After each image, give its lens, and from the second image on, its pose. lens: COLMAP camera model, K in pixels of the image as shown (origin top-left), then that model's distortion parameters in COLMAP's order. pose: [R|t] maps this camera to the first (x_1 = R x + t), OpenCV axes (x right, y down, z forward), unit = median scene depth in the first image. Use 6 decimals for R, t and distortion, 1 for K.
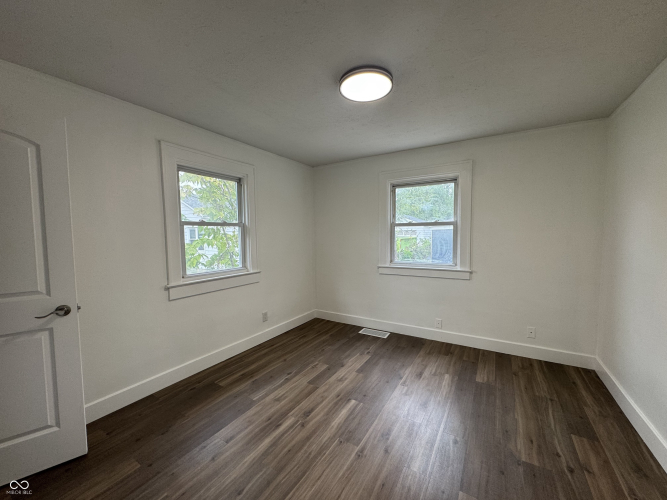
lens RADIAL K [[264.8, 0, 333.5], [0, 264.8, 250.0], [0, 0, 1]] dist [-0.001423, -0.000341]
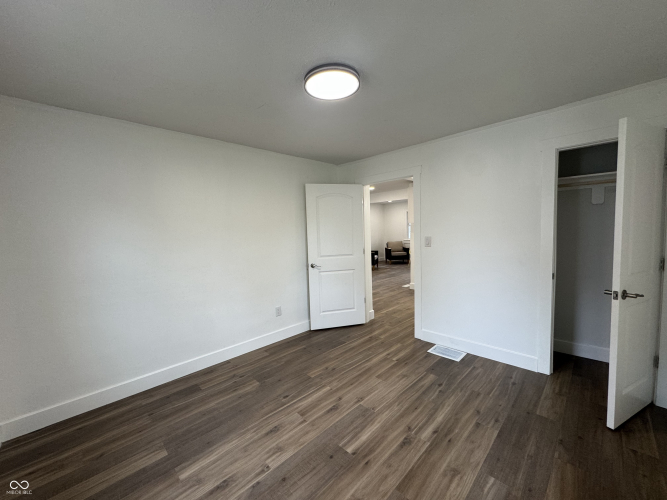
lens RADIAL K [[264.8, 0, 333.5], [0, 264.8, 250.0], [0, 0, 1]] dist [-0.001423, -0.000341]
pose [[-0.970821, 0.025610, 0.238432, -0.087907], [0.058097, 0.989779, 0.130240, -0.134073], [-0.232660, 0.140292, -0.962386, 1.803401]]
